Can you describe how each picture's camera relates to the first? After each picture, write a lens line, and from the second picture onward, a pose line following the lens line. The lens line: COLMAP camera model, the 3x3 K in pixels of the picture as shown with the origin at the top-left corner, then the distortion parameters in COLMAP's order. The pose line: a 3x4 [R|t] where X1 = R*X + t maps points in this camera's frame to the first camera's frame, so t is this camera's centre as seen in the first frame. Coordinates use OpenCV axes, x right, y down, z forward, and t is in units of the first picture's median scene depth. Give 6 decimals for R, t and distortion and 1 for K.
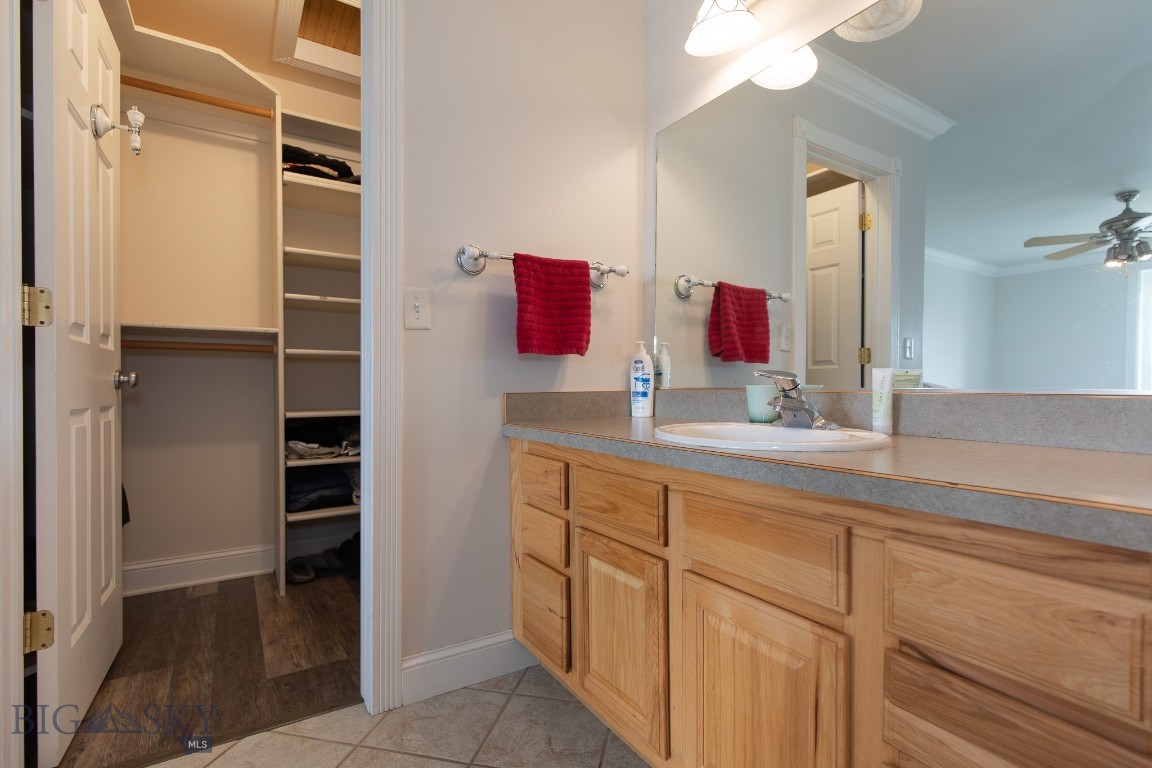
lens RADIAL K [[535.0, 0, 576.0], [0, 535.0, 395.6], [0, 0, 1]] dist [0.011718, -0.005998]
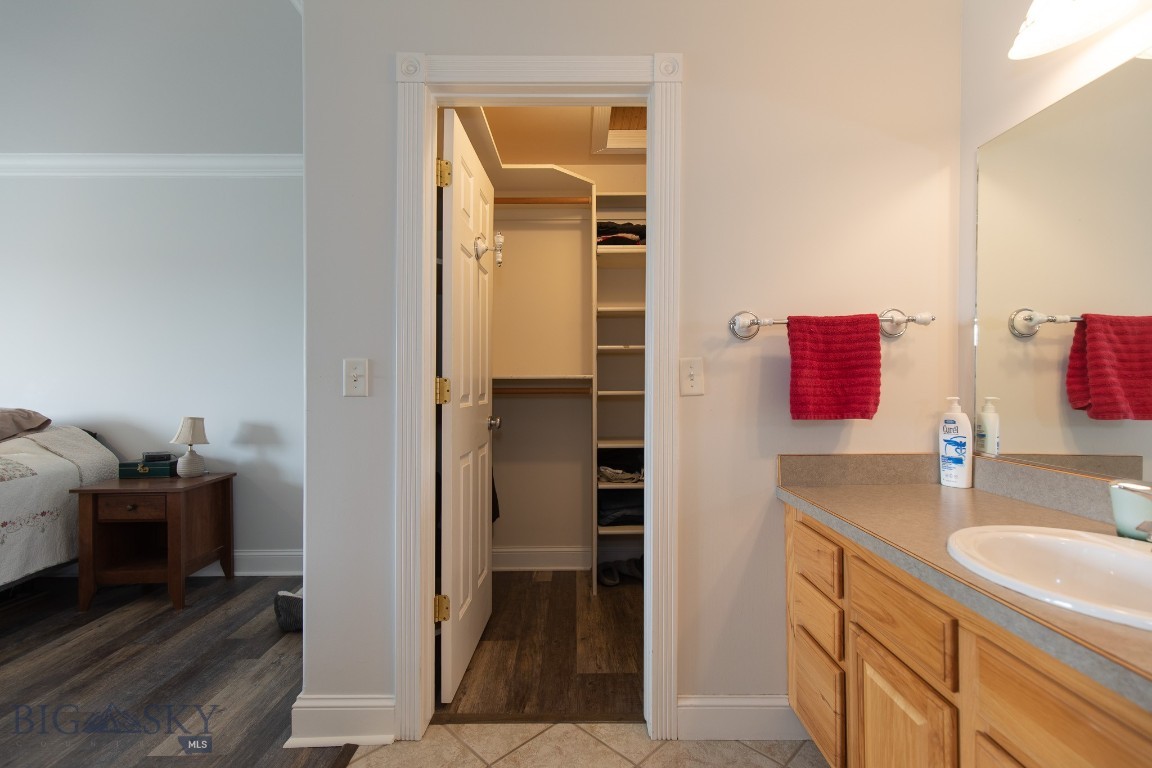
lens RADIAL K [[515.7, 0, 580.1], [0, 515.7, 386.9], [0, 0, 1]] dist [0.005363, -0.000245]
pose [[0.845652, 0.000113, -0.533735, 0.064549], [-0.005125, 0.999956, -0.007909, -0.120068], [0.533710, 0.009424, 0.845615, -0.009668]]
